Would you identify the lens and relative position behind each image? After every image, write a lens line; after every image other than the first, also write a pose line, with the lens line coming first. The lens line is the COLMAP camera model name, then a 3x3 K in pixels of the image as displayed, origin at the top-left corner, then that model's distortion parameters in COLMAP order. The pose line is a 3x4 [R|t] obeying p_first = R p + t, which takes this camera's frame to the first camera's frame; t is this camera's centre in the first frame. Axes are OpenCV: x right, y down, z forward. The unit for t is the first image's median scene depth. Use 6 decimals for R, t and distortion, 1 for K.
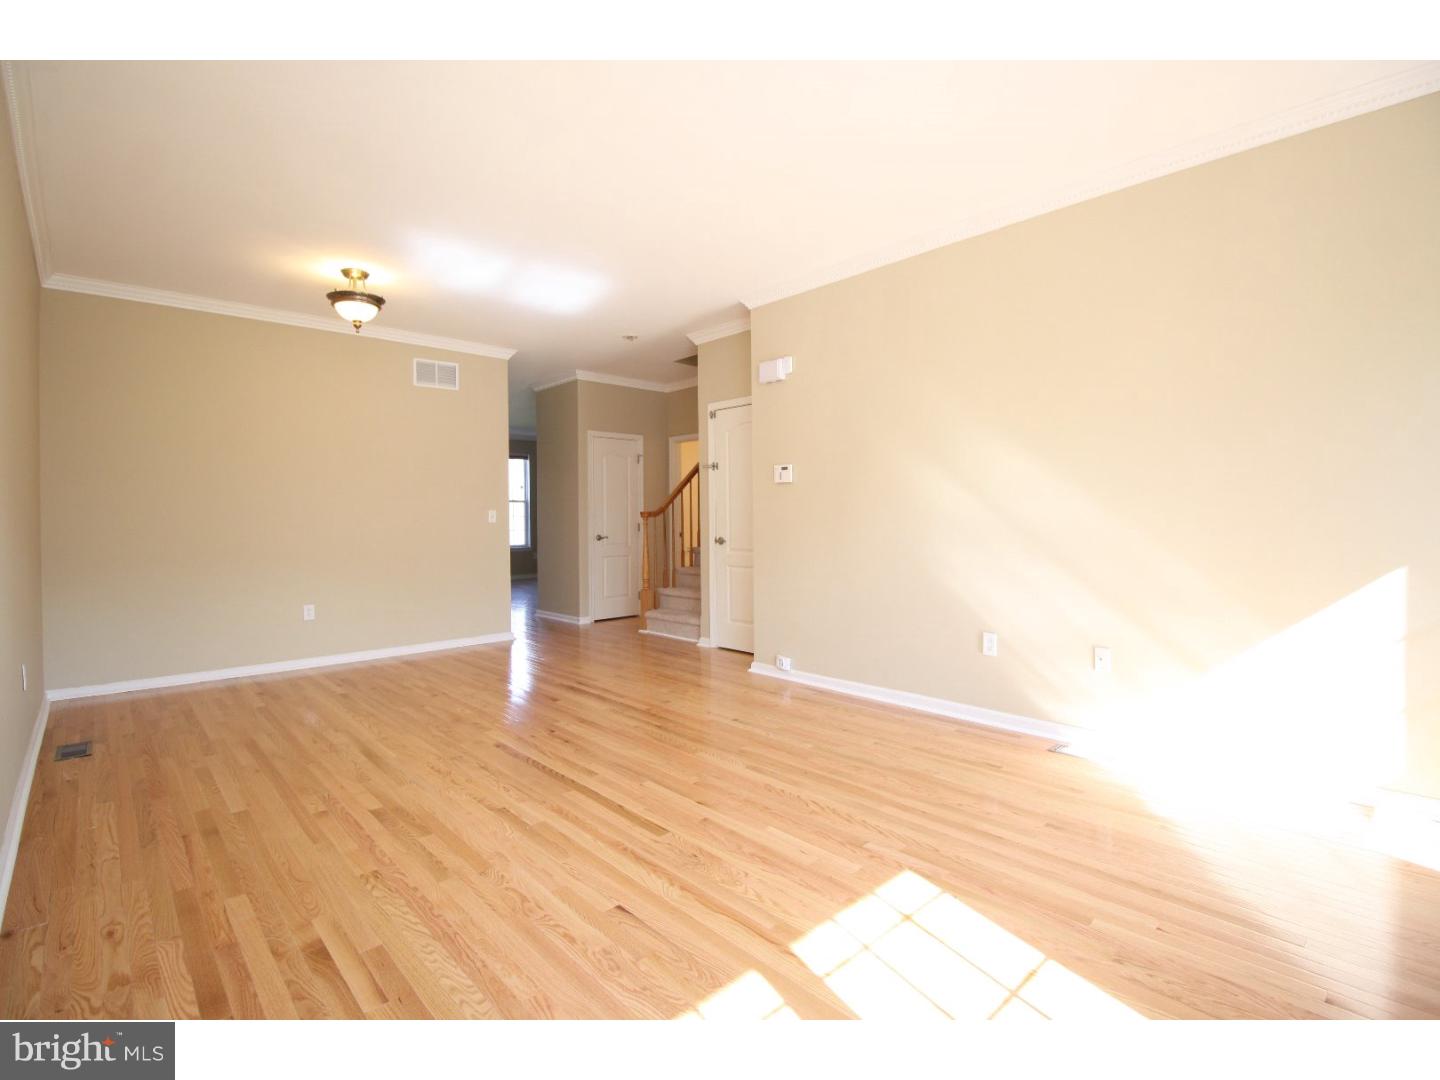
lens RADIAL K [[685.4, 0, 726.0], [0, 685.4, 515.5], [0, 0, 1]] dist [-0.000649, -0.012686]
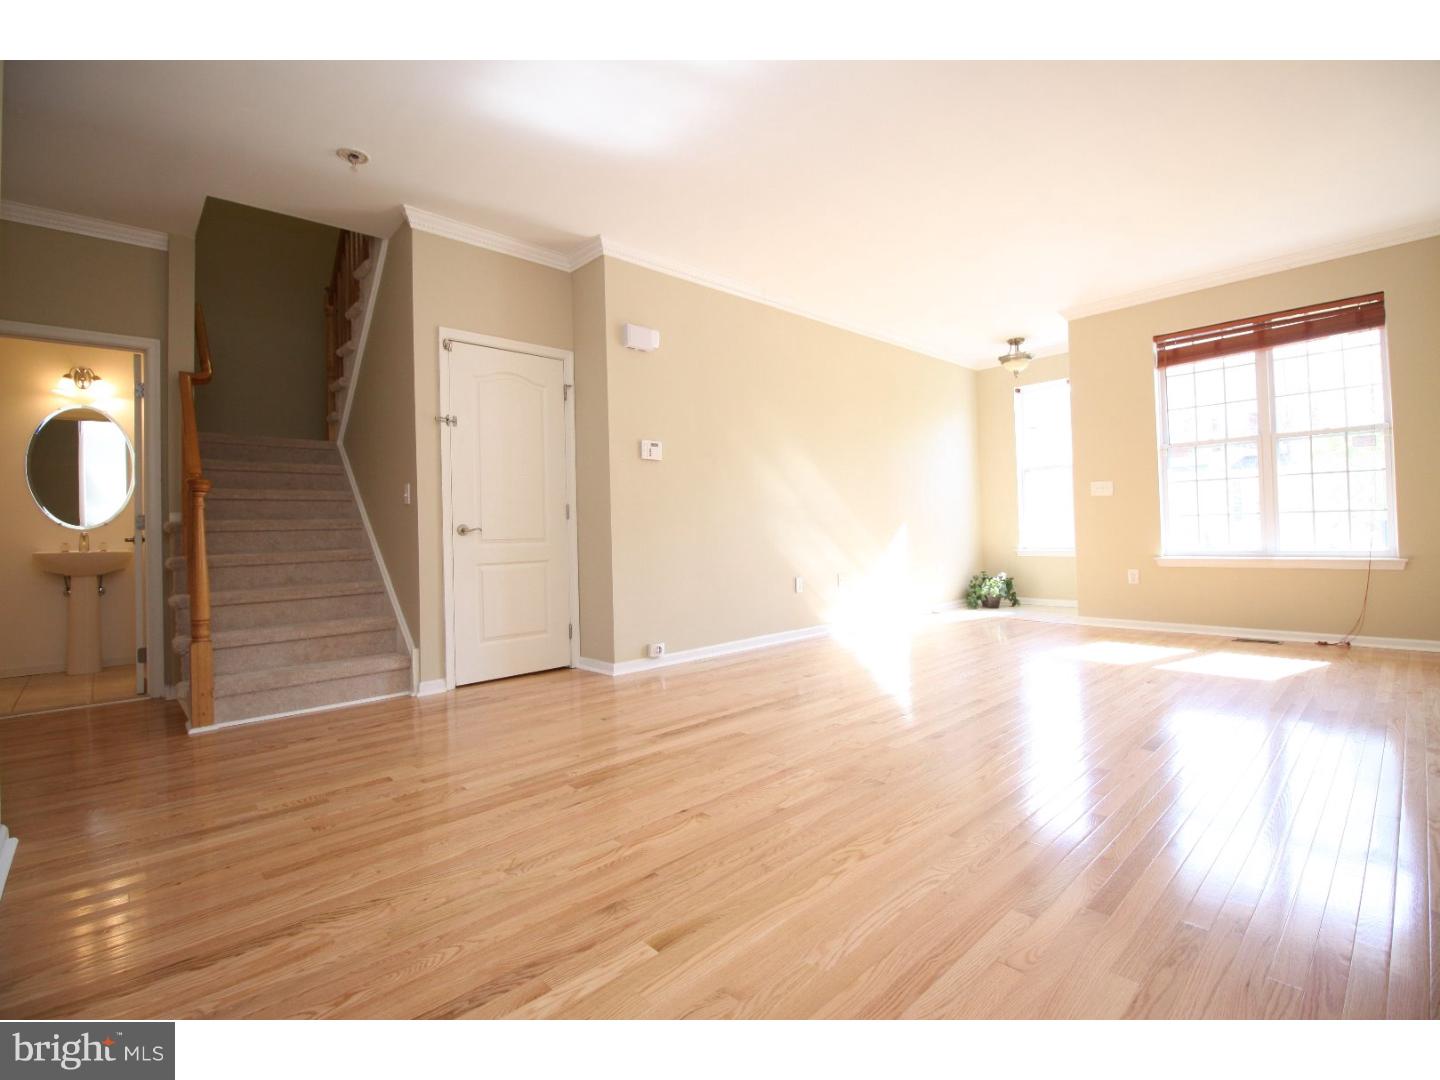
lens RADIAL K [[685.4, 0, 726.0], [0, 685.4, 515.5], [0, 0, 1]] dist [-0.000649, -0.012686]
pose [[-0.009646, 0.023661, 0.999674, -1.293224], [0.019438, 0.999536, -0.023470, 0.079999], [-0.999765, 0.019205, -0.010102, 1.365617]]
